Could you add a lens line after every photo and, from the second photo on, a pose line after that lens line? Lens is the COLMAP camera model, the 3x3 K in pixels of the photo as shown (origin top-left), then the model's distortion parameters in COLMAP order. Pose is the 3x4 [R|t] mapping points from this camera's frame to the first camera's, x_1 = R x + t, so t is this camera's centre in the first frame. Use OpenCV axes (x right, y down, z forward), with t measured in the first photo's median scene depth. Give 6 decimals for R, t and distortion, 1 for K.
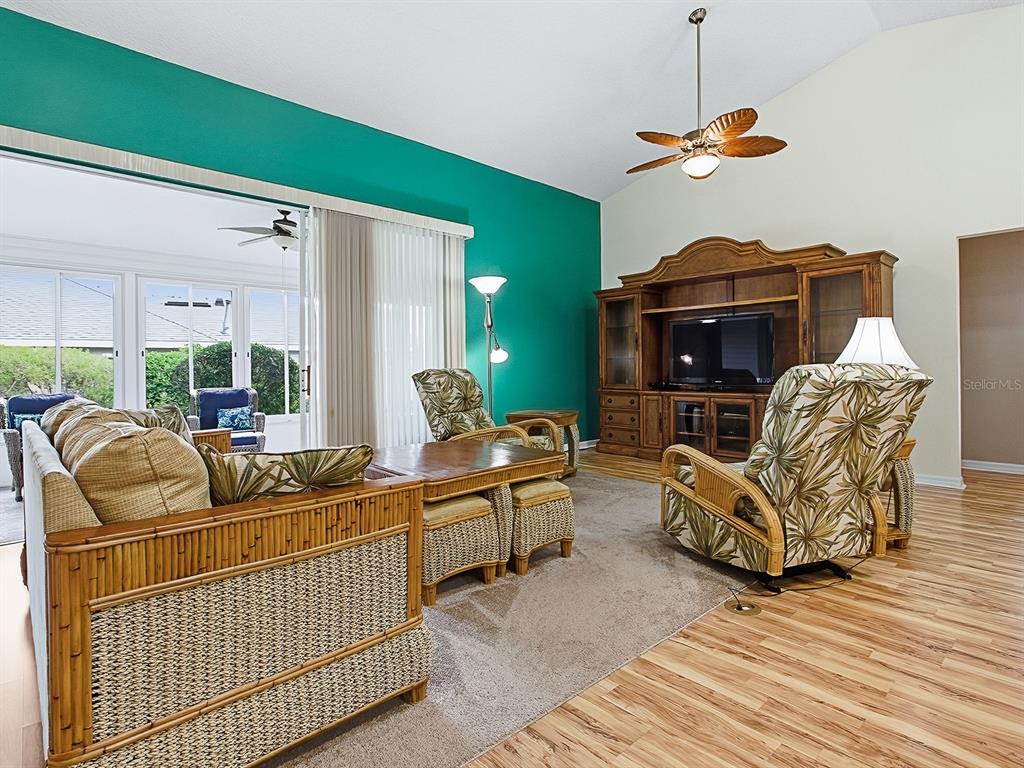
lens RADIAL K [[537.8, 0, 508.2], [0, 537.8, 369.1], [0, 0, 1]] dist [-0.006882, 0.003067]
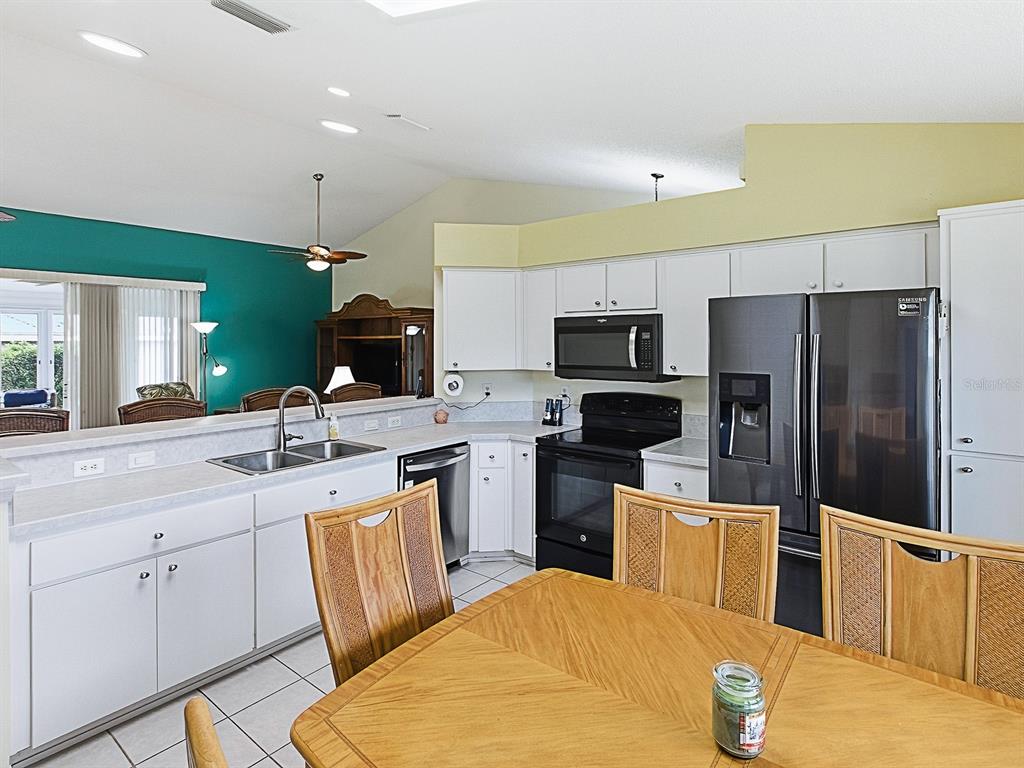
lens RADIAL K [[549.7, 0, 513.1], [0, 549.7, 339.5], [0, 0, 1]] dist [-0.002370, 0.000443]
pose [[0.988028, 0.004616, 0.154207, 0.574788], [-0.004202, 0.999987, -0.003012, -0.113369], [-0.154219, 0.002328, 0.988034, -0.678943]]
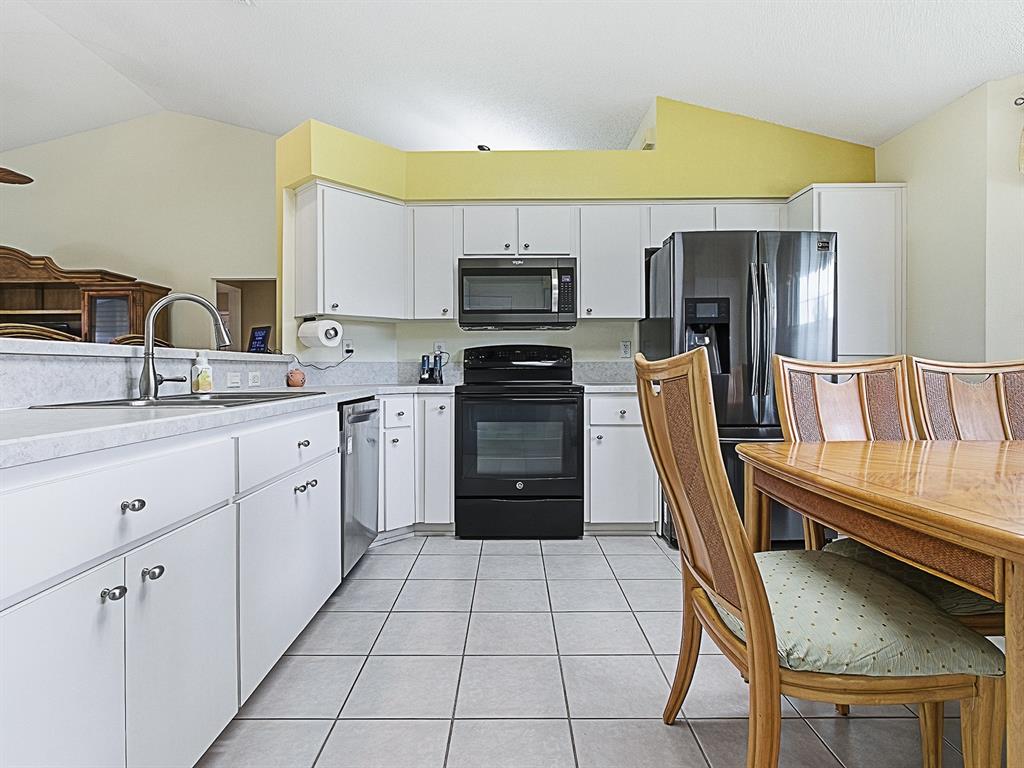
lens RADIAL K [[527.4, 0, 511.6], [0, 527.4, 369.8], [0, 0, 1]] dist [-0.006189, 0.001287]
pose [[0.676659, 0.003353, 0.736289, 0.311273], [-0.002105, 0.999994, -0.002619, -0.005886], [-0.736293, 0.000222, 0.676662, -0.434787]]
